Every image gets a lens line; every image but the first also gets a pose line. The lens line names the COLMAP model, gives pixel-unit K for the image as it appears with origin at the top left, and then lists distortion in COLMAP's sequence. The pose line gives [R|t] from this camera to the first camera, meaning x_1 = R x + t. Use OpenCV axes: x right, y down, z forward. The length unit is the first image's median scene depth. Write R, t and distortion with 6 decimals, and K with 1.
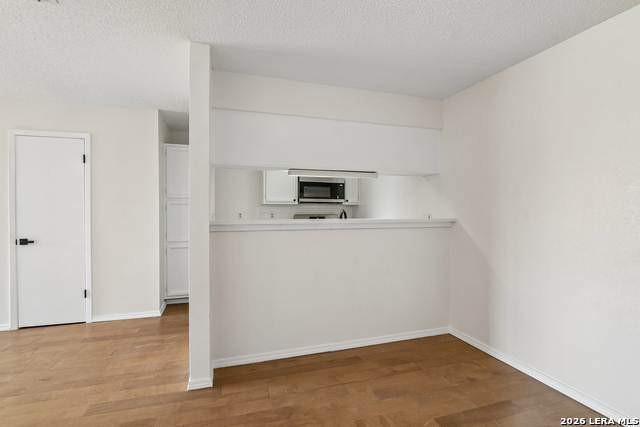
lens RADIAL K [[311.3, 0, 320.9], [0, 311.3, 213.6], [0, 0, 1]] dist [-0.000732, -0.005961]
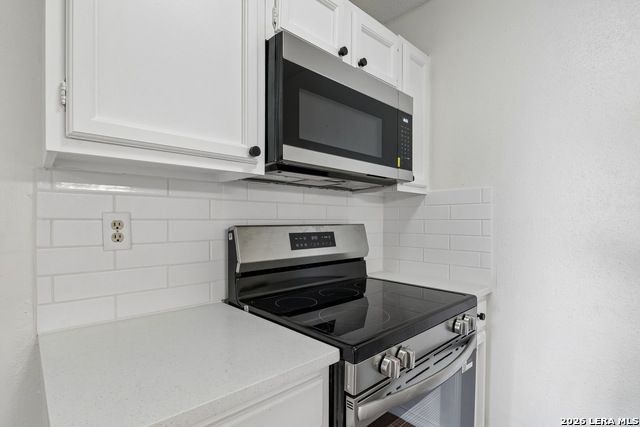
lens RADIAL K [[311.3, 0, 325.9], [0, 311.3, 225.4], [0, 0, 1]] dist [-0.000732, -0.005961]
pose [[0.898527, -0.009345, 0.438819, -0.233116], [0.006832, 0.999950, 0.007307, 0.004404], [-0.438865, -0.003568, 0.898546, 1.443274]]
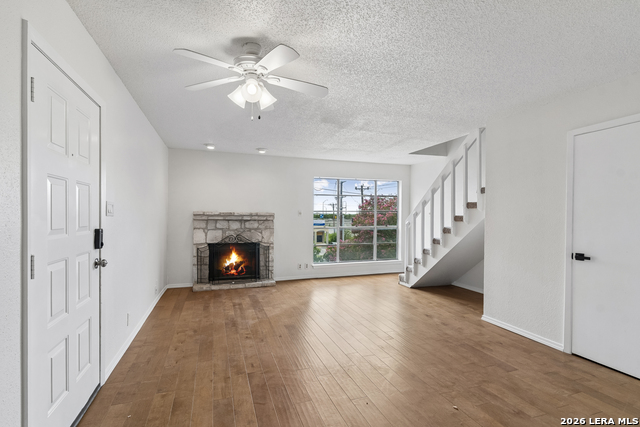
lens RADIAL K [[311.3, 0, 324.2], [0, 311.3, 219.7], [0, 0, 1]] dist [-0.000732, -0.005961]
pose [[0.020876, 0.009008, -0.999741, -0.129296], [-0.017725, 0.999806, 0.008639, -0.009592], [0.999625, 0.017540, 0.021031, 0.316200]]
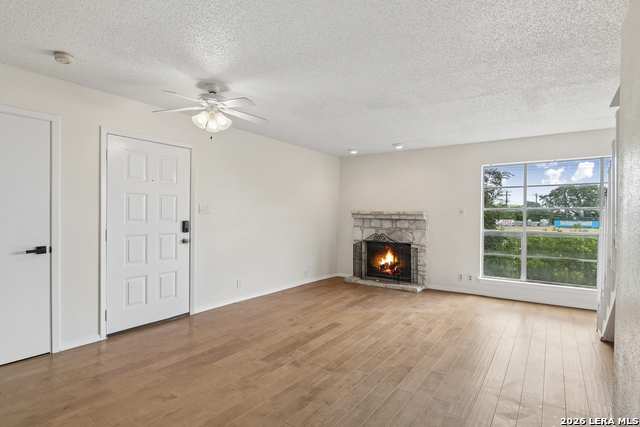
lens RADIAL K [[328.8, 0, 318.1], [0, 328.8, 217.5], [0, 0, 1]] dist [-0.011411, -0.002086]
pose [[-0.804600, -0.005119, -0.593795, -0.560852], [-0.018498, 0.999694, 0.016447, -0.017183], [0.593529, 0.024218, -0.804448, 1.269550]]
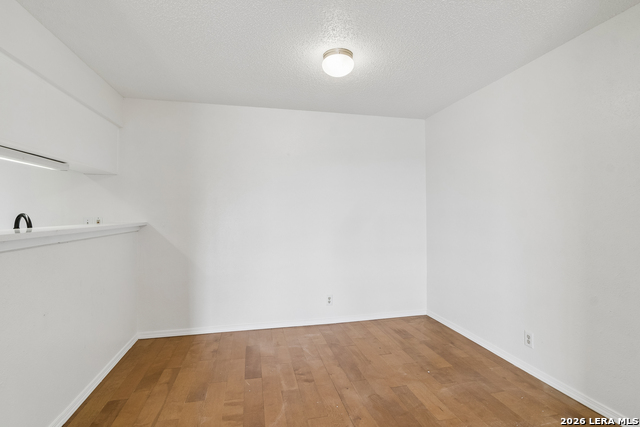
lens RADIAL K [[311.3, 0, 318.5], [0, 311.3, 213.5], [0, 0, 1]] dist [-0.000732, -0.005961]
pose [[0.101046, -0.002830, 0.994878, -0.594500], [0.015162, 0.999884, 0.001305, -0.005836], [-0.994766, 0.014952, 0.101077, 0.390366]]
